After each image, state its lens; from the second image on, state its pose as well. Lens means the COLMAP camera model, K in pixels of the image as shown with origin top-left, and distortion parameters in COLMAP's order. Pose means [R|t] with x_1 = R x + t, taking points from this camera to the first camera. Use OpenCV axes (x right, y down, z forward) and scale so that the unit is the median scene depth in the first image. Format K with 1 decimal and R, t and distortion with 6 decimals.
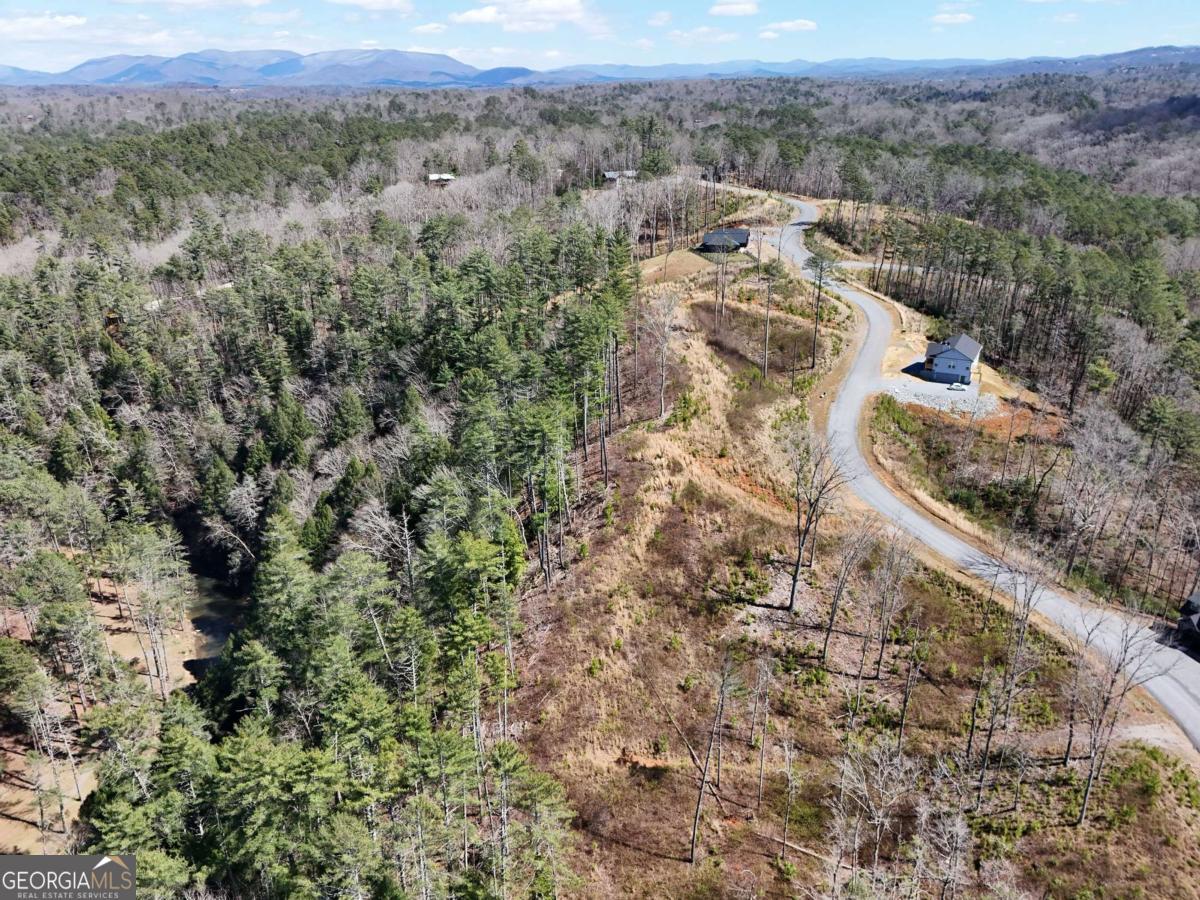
lens RADIAL K [[872.9, 0, 597.3], [0, 872.9, 456.5], [0, 0, 1]] dist [0.073587, -0.061211]
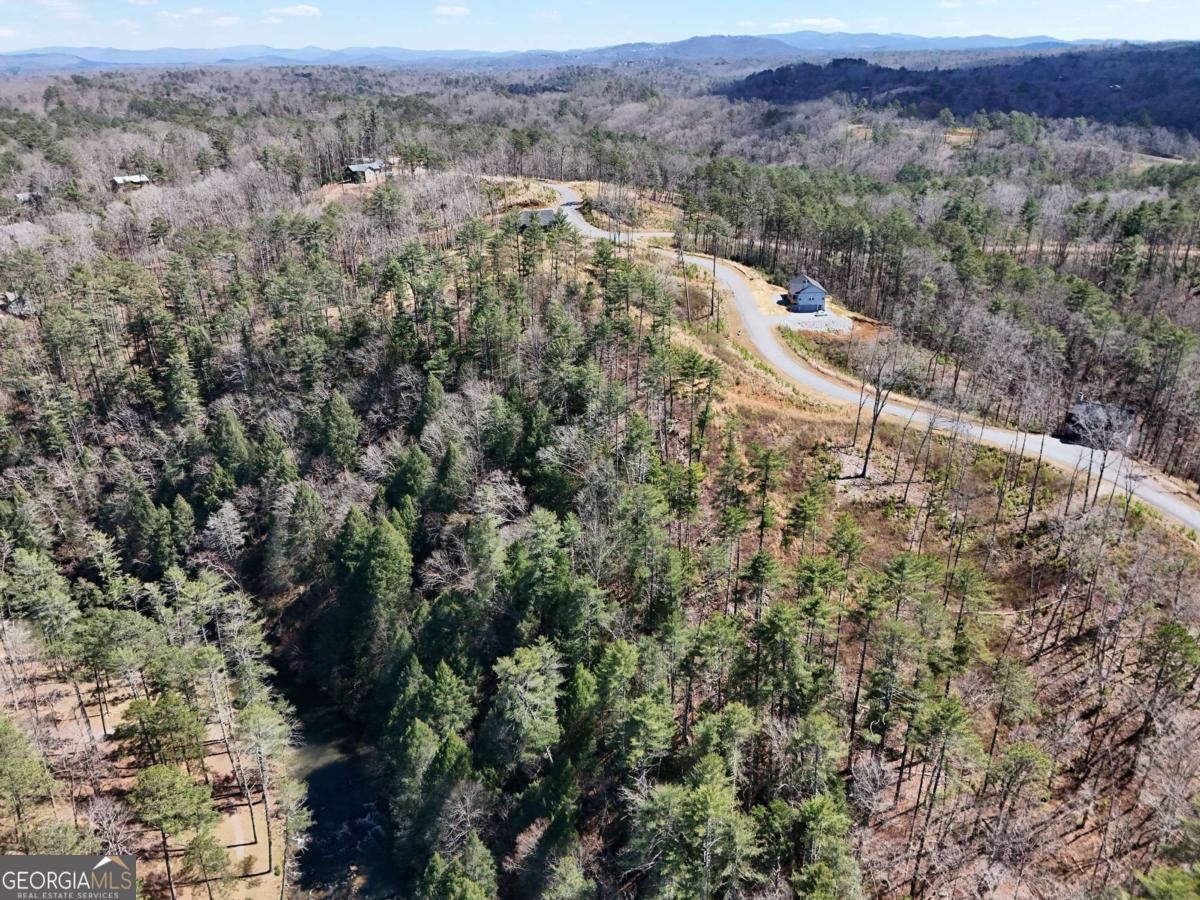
lens RADIAL K [[872.9, 0, 594.1], [0, 872.9, 447.3], [0, 0, 1]] dist [0.073587, -0.061211]
pose [[0.881483, -0.188209, 0.433087, -0.490889], [0.187034, 0.981287, 0.045765, -0.005852], [-0.433597, 0.040660, 0.900189, -0.026926]]
